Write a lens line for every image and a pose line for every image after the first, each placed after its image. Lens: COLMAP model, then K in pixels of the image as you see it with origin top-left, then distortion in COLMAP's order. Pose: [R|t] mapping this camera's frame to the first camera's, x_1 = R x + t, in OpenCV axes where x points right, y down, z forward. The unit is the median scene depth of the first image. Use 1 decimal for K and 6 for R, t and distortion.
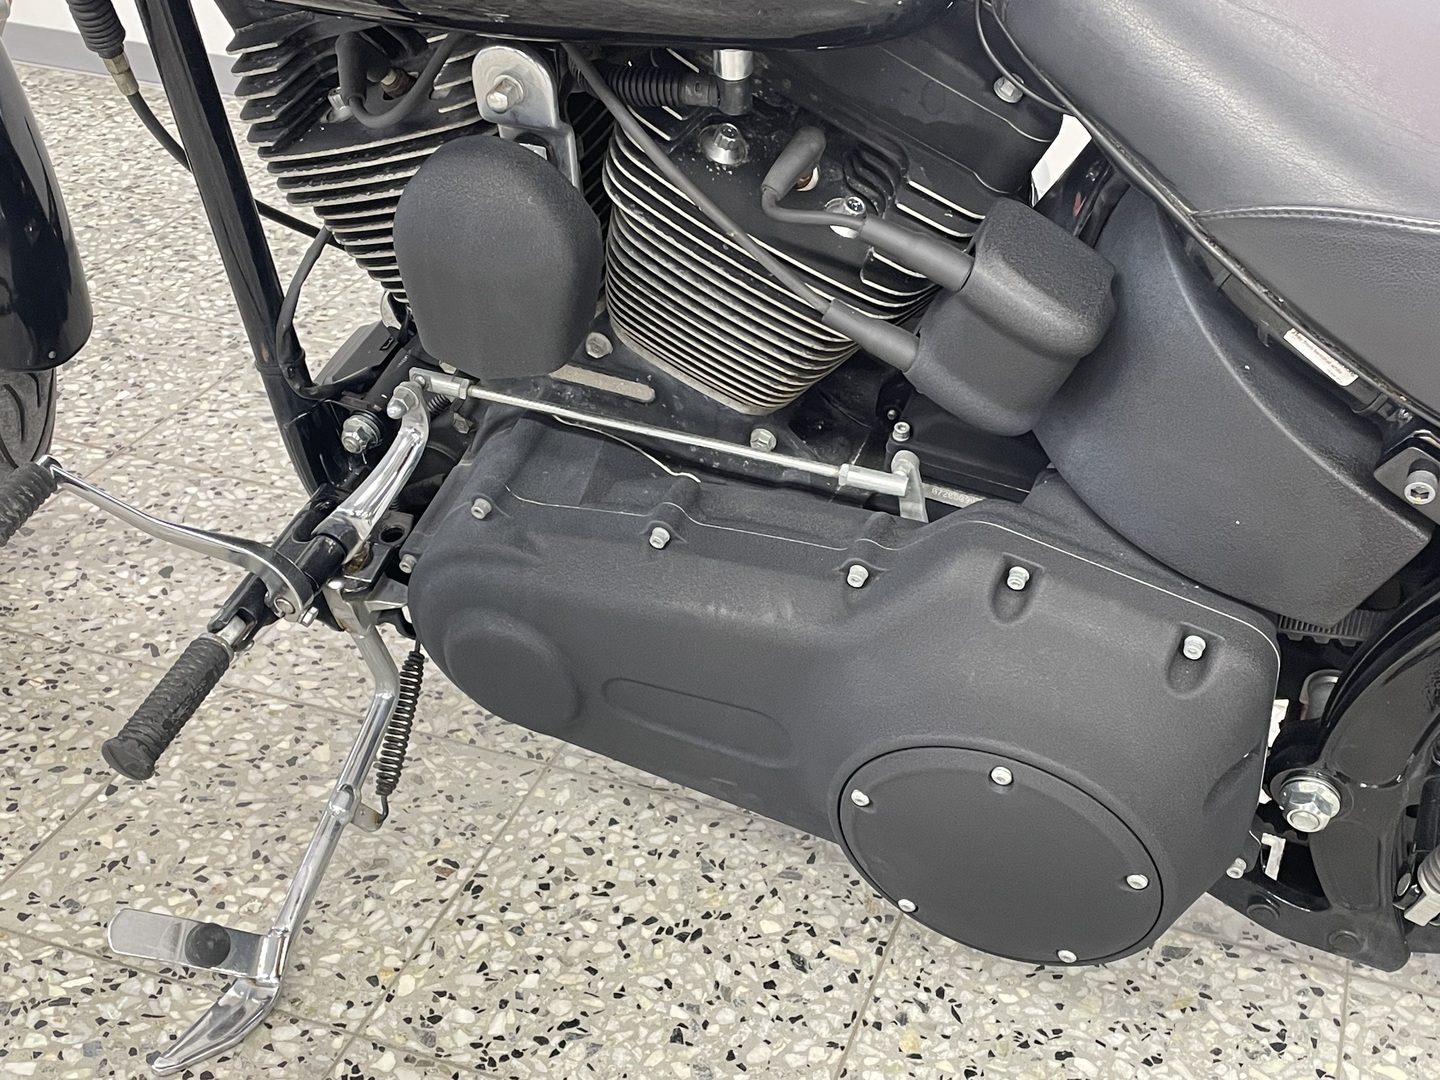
lens RADIAL K [[1848.8, 0, 719.6], [0, 1848.8, 560.9], [0, 0, 1]] dist [0.056114, 0.000000]
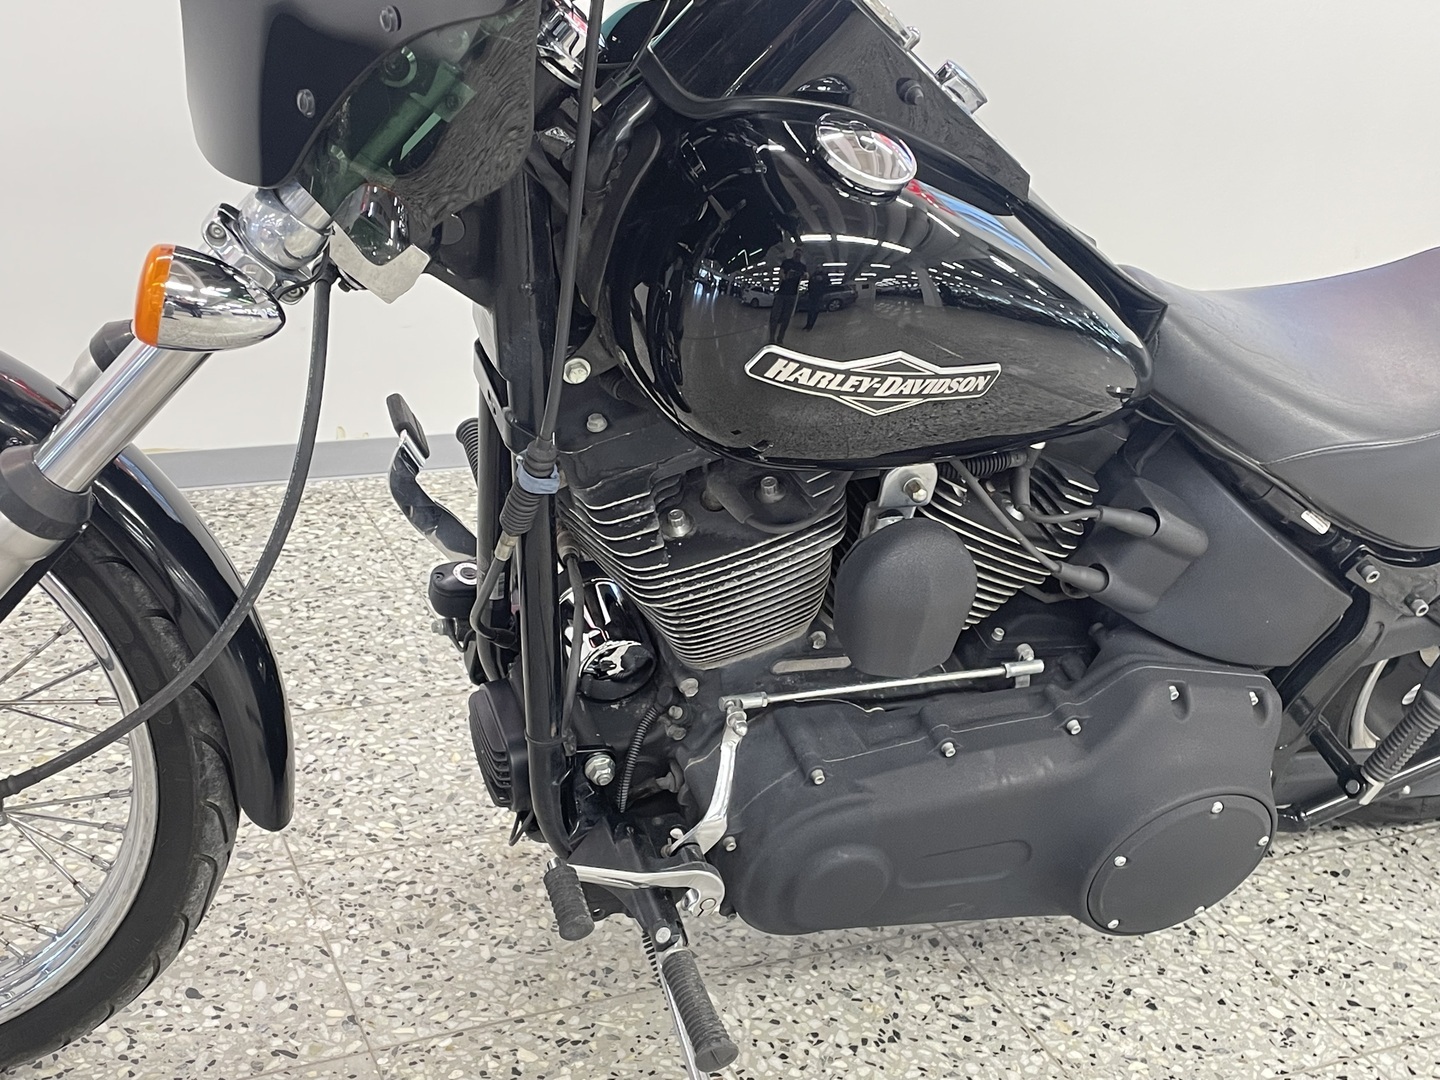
lens RADIAL K [[1848.8, 0, 728.4], [0, 1848.8, 550.8], [0, 0, 1]] dist [0.056114, 0.000000]
pose [[0.709640, -0.258125, 0.655578, -1.006694], [0.305989, 0.951053, 0.043242, -0.261086], [-0.634651, 0.169913, 0.753889, -0.017840]]
